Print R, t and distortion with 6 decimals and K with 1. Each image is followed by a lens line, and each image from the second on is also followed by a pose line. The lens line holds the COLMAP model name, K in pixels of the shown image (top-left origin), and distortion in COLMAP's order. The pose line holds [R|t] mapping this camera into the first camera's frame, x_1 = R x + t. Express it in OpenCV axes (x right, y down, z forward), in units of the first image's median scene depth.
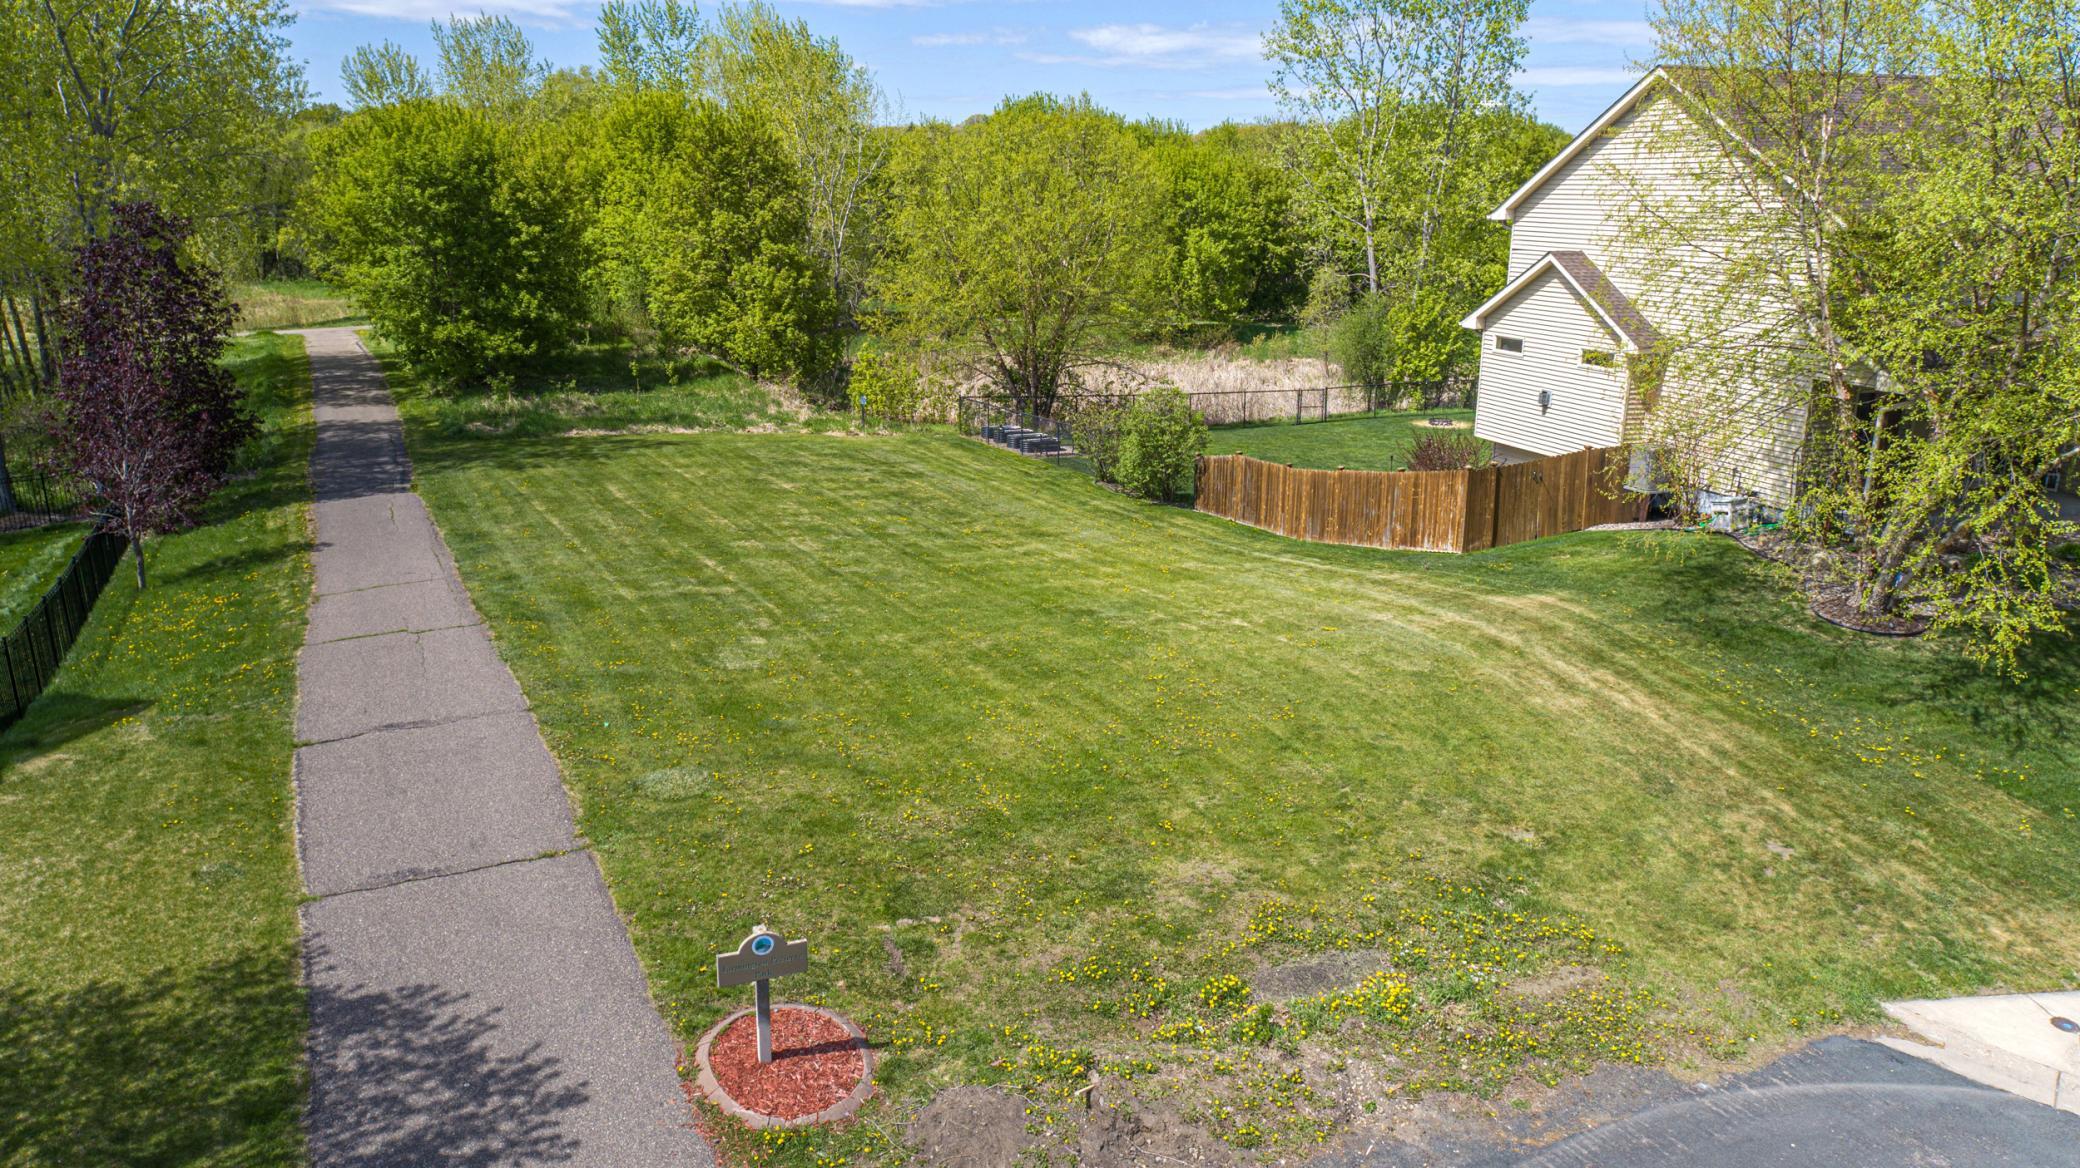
lens RADIAL K [[1407.8, 0, 1026.8], [0, 1407.8, 605.4], [0, 0, 1]] dist [0.003476, -0.000560]
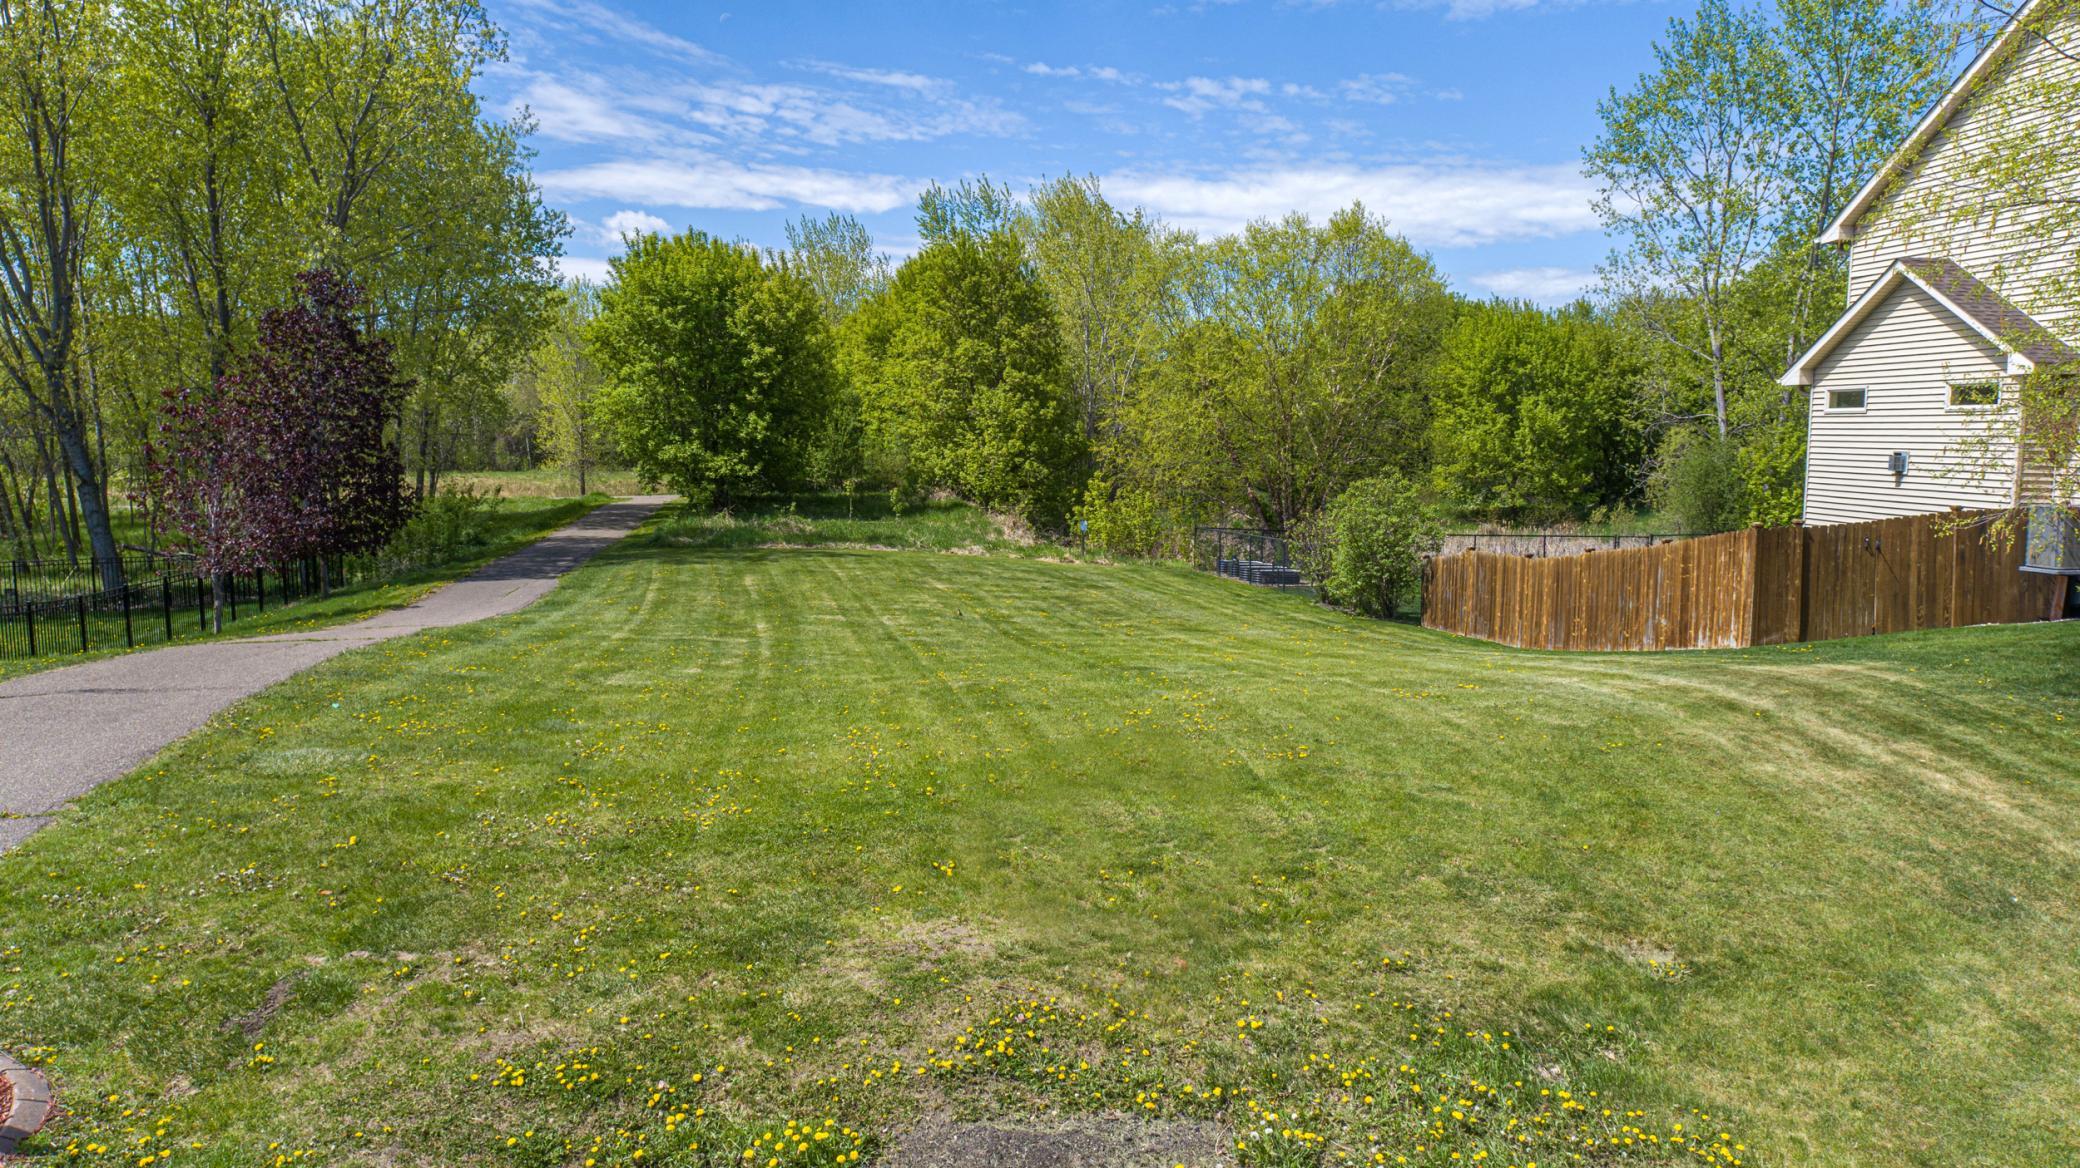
lens RADIAL K [[1407.8, 0, 1034.6], [0, 1407.8, 604.2], [0, 0, 1]] dist [0.003476, -0.000560]
pose [[0.965862, 0.032885, -0.256962, 0.113731], [-0.074347, 0.985371, -0.153350, 0.056970], [0.248160, 0.167219, 0.954177, 0.193293]]
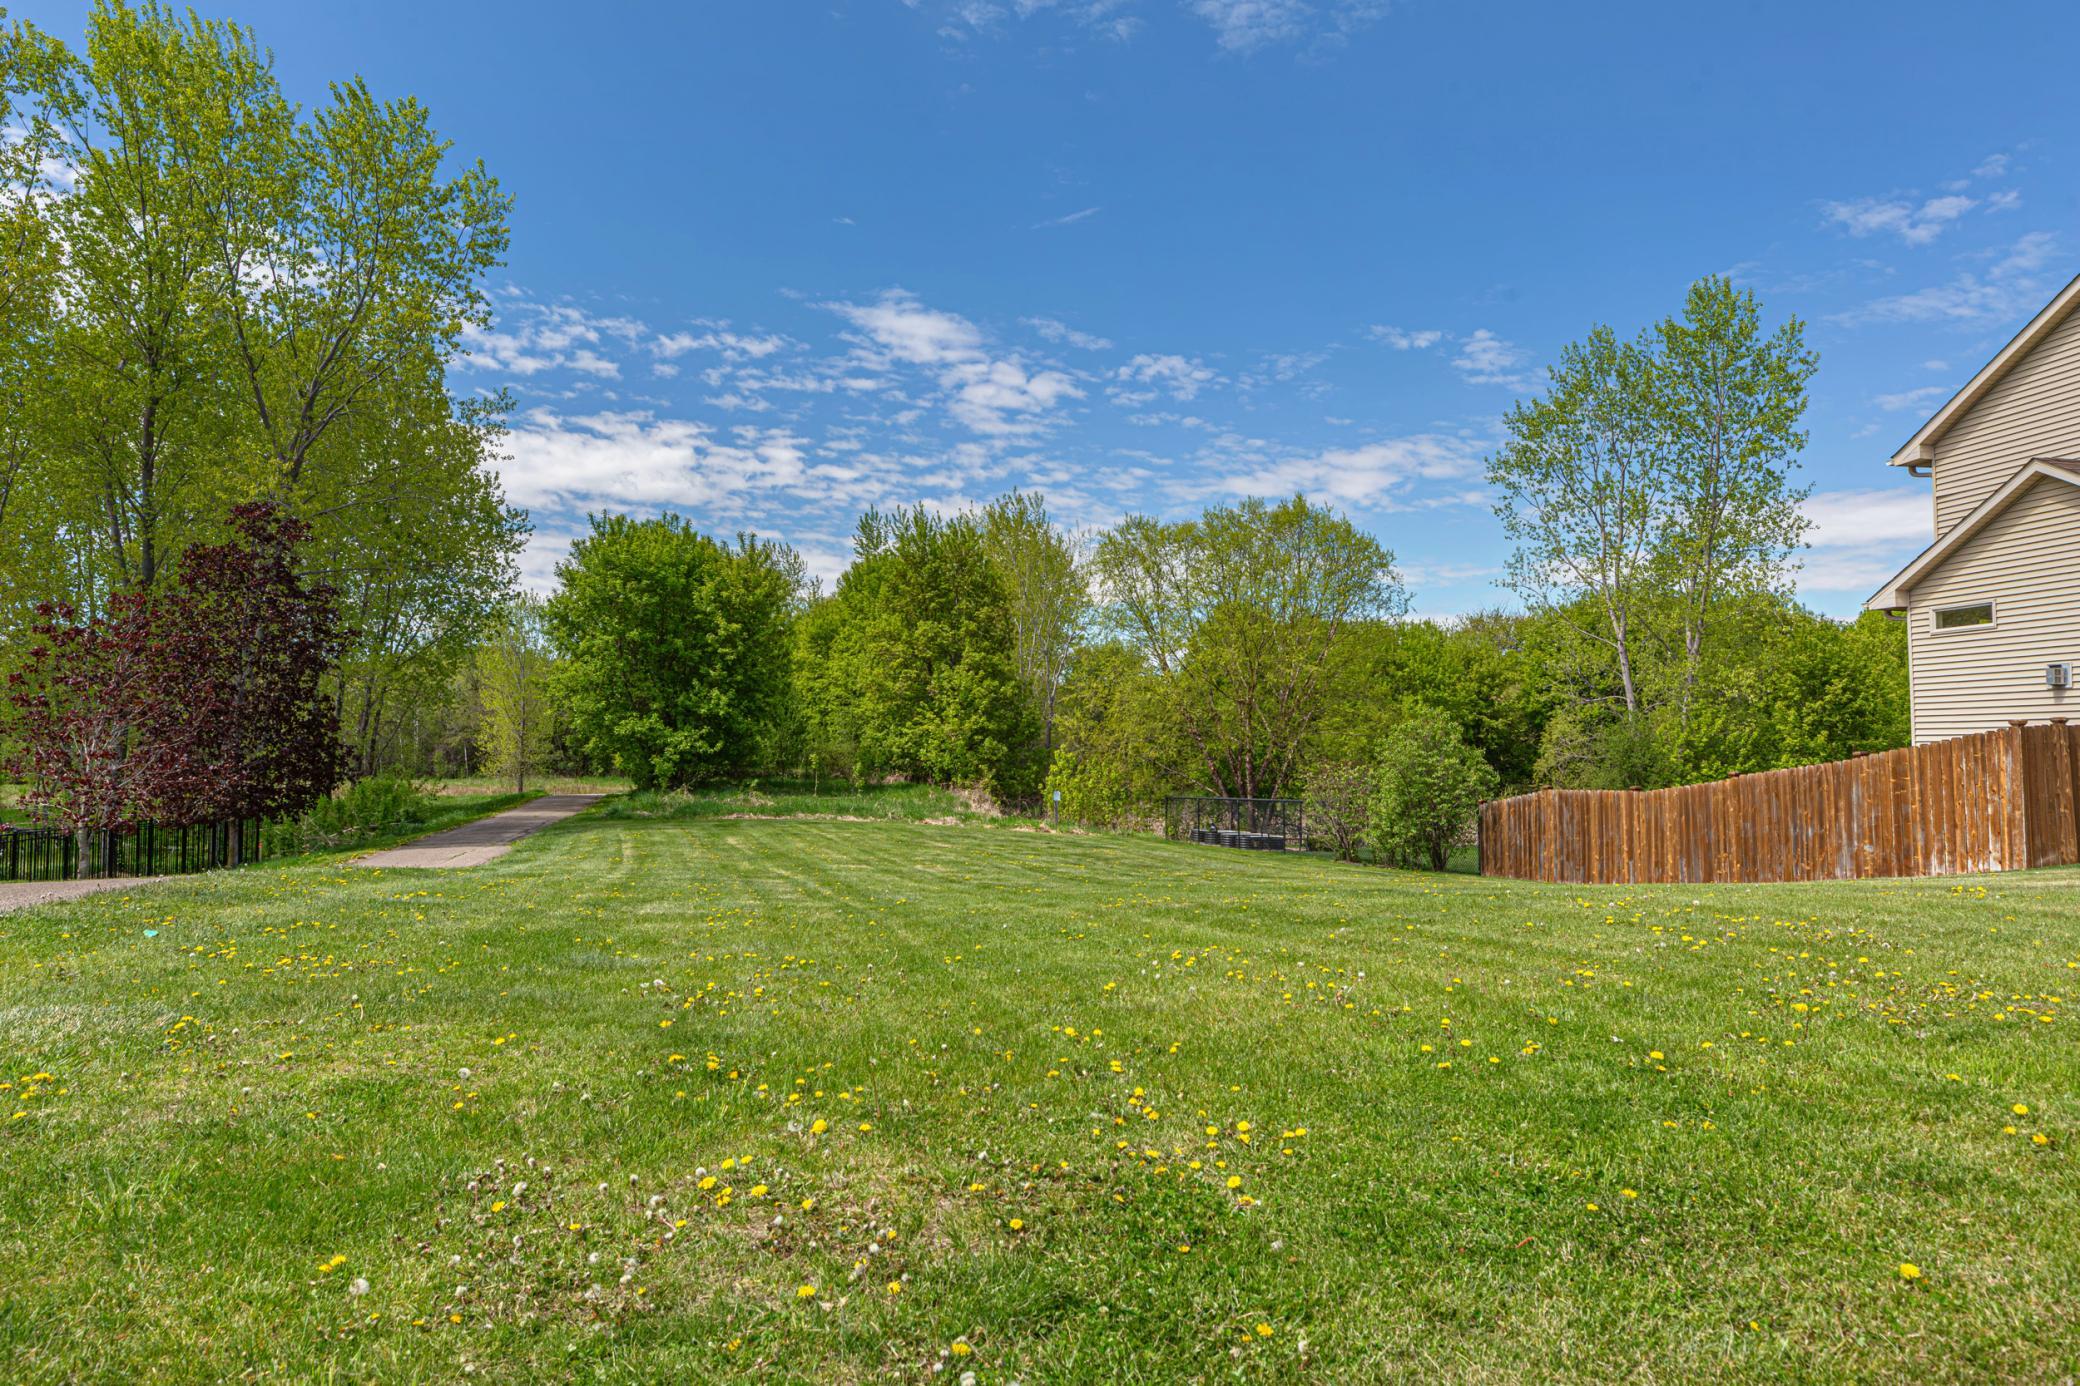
lens RADIAL K [[1209.1, 0, 1038.0], [0, 1209.1, 693.6], [0, 0, 1]] dist [0.009163, 0.002773]
pose [[0.986982, -0.007945, -0.160635, -0.006321], [-0.045665, 0.943830, -0.327261, 0.058046], [0.154213, 0.330336, 0.931180, 0.351981]]
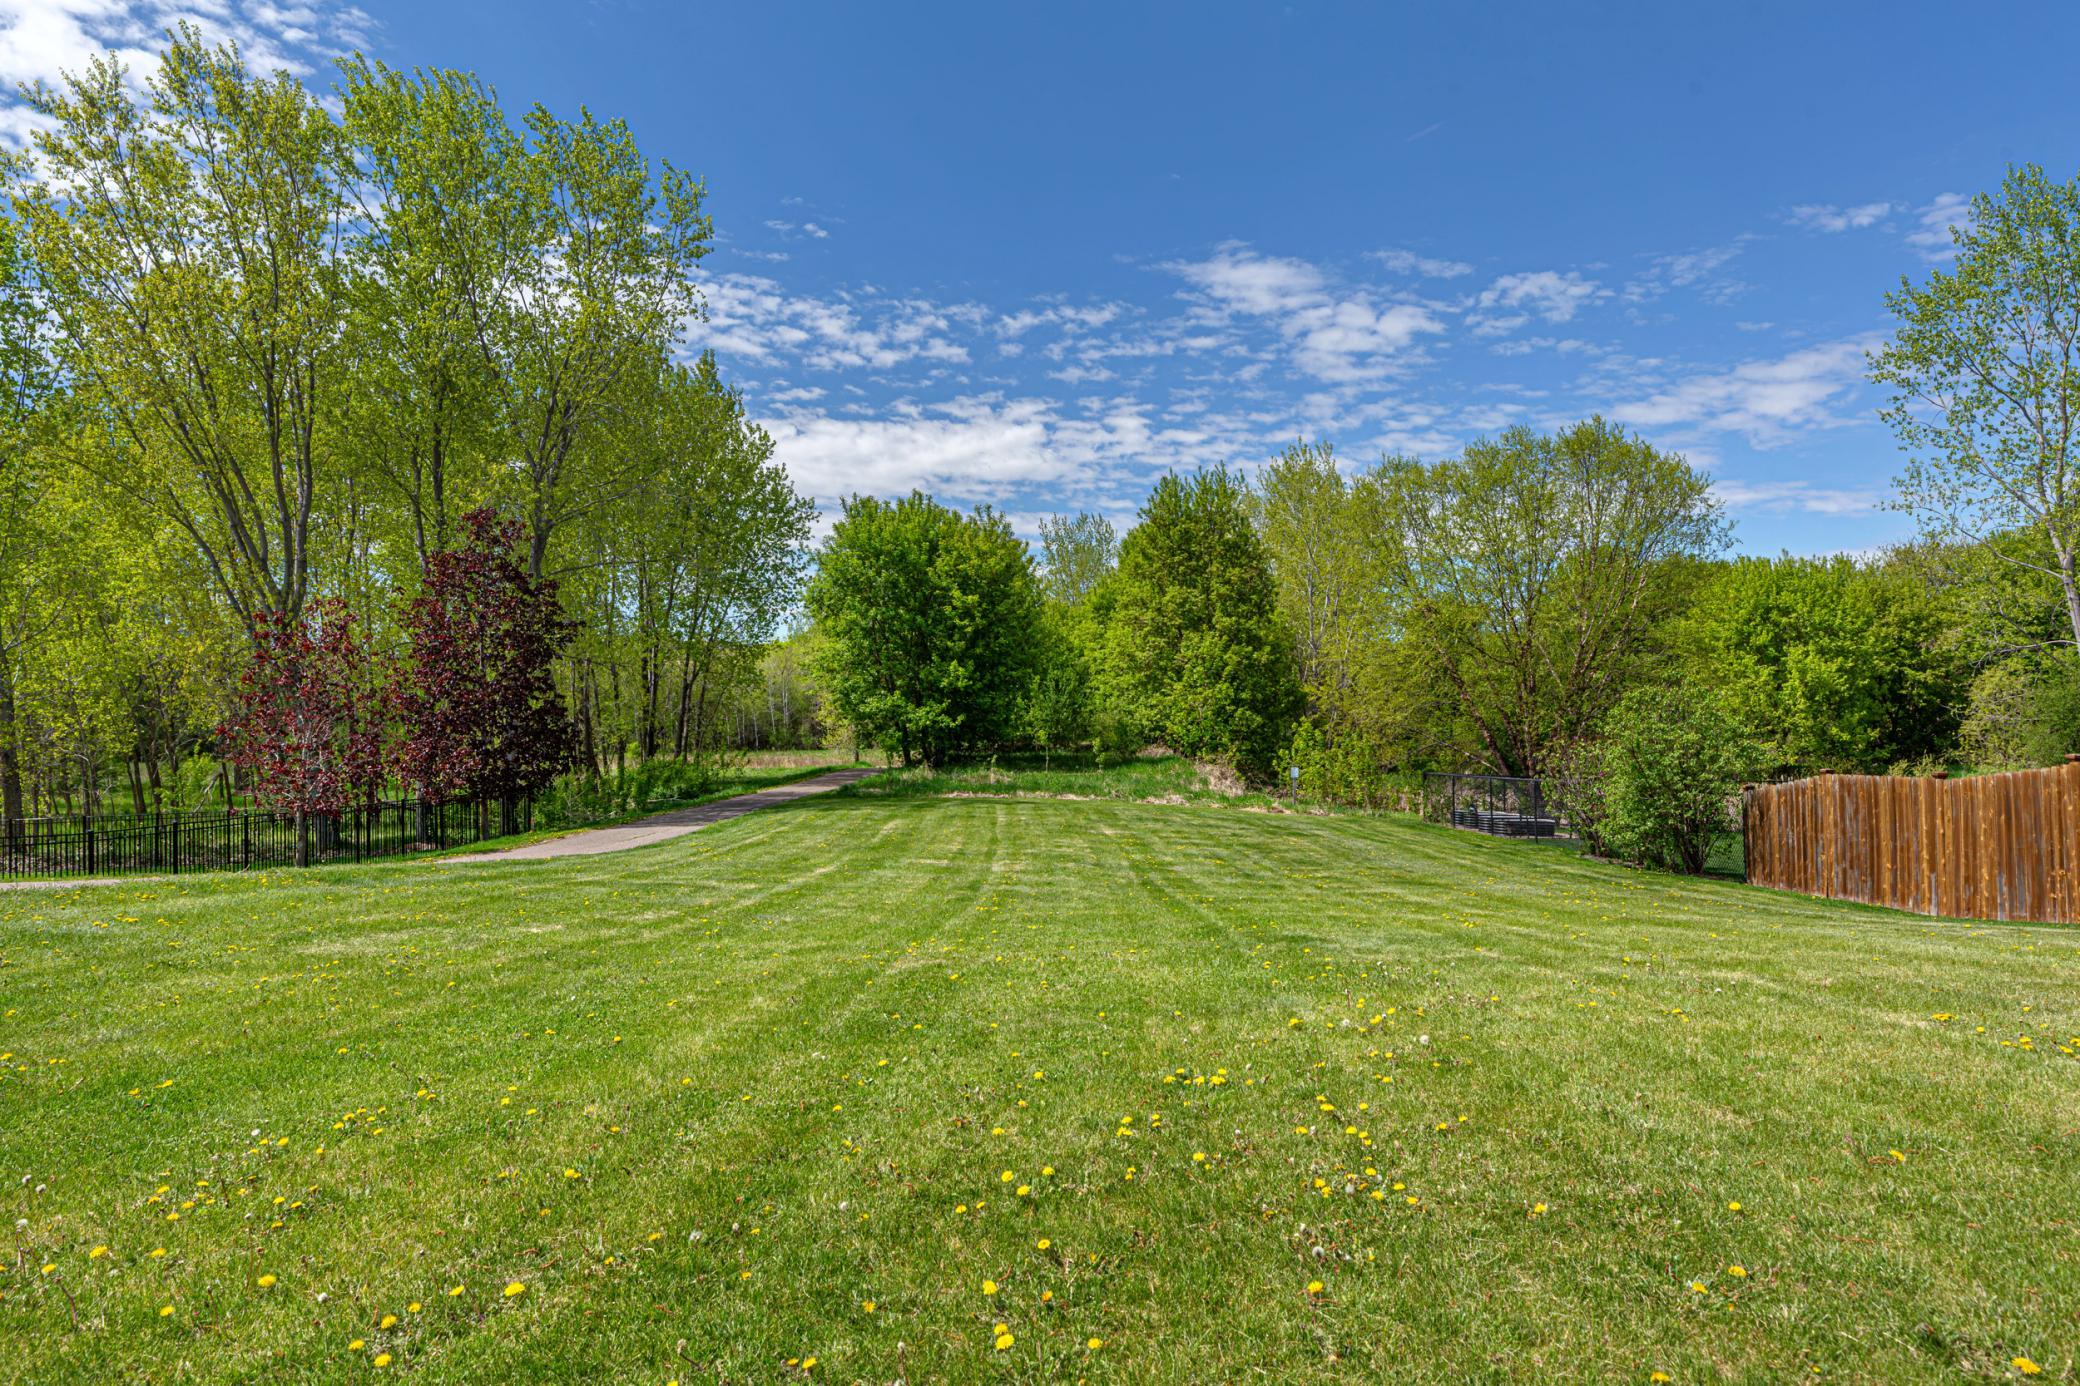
lens RADIAL K [[1209.1, 0, 1039.7], [0, 1209.1, 717.7], [0, 0, 1]] dist [0.009163, 0.002773]
pose [[0.895374, -0.013802, -0.445100, 0.083445], [-0.112785, 0.959902, -0.256646, 0.025676], [0.430795, 0.279995, 0.857915, 0.438443]]
